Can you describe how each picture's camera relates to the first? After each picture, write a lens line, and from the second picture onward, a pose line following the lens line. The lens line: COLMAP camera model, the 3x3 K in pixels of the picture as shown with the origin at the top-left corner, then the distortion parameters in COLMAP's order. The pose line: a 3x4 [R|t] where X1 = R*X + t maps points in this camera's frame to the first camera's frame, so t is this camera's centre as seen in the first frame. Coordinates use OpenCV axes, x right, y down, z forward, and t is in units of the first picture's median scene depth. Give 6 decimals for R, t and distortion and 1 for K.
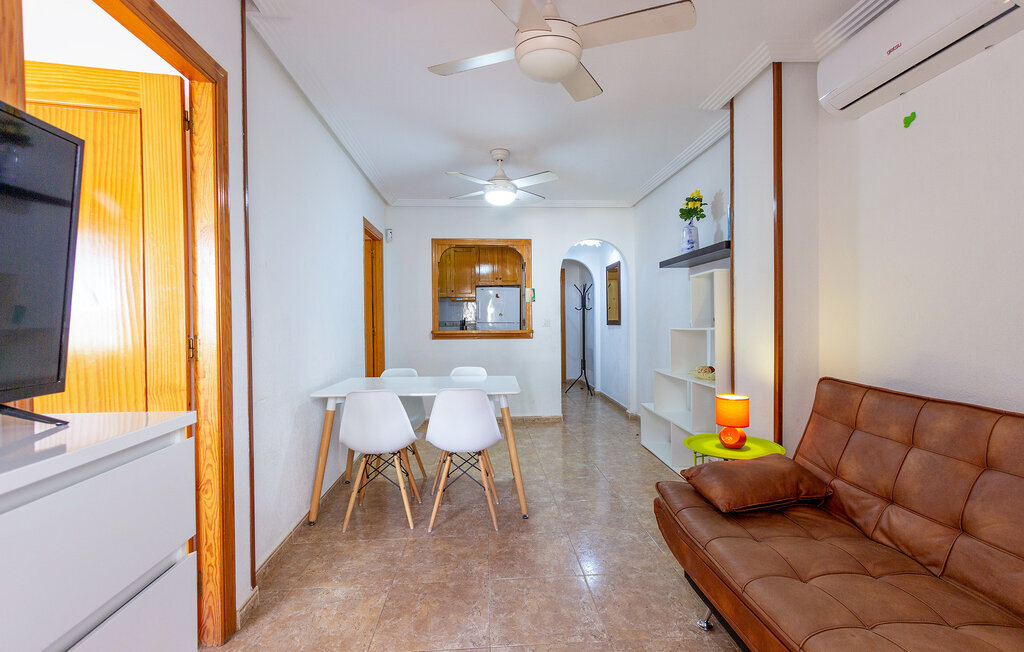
lens RADIAL K [[467.9, 0, 514.6], [0, 467.9, 329.0], [0, 0, 1]] dist [-0.001663, -0.000407]
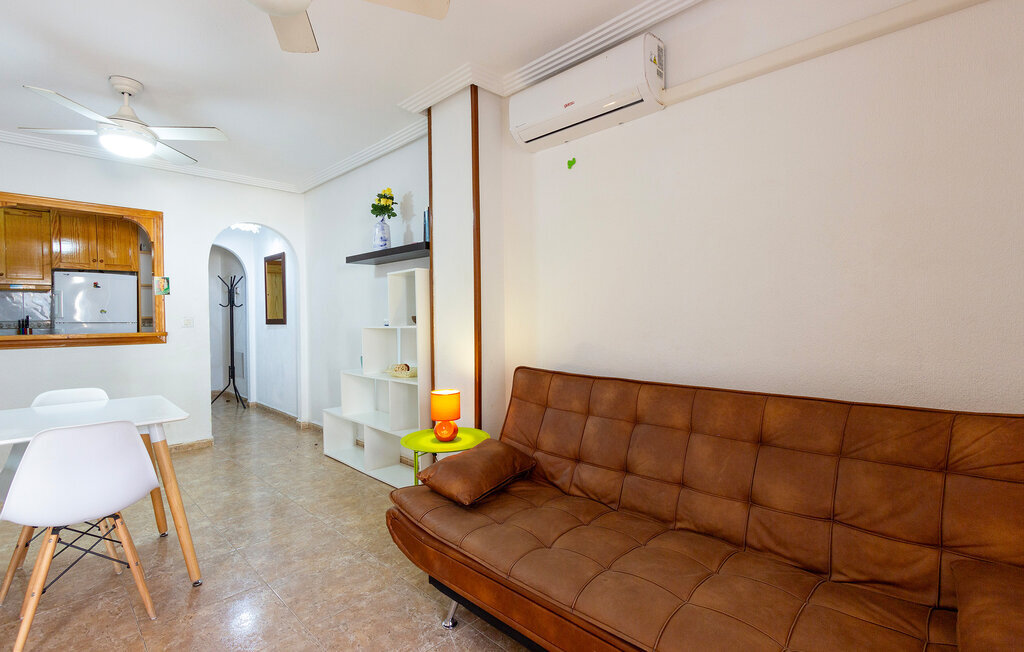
lens RADIAL K [[466.1, 0, 516.0], [0, 466.1, 324.1], [0, 0, 1]] dist [0.000463, -0.000265]
pose [[0.736230, -0.010304, 0.676653, -0.100402], [0.015536, 0.999878, -0.001678, -0.001324], [-0.676553, 0.011748, 0.736300, 0.106818]]
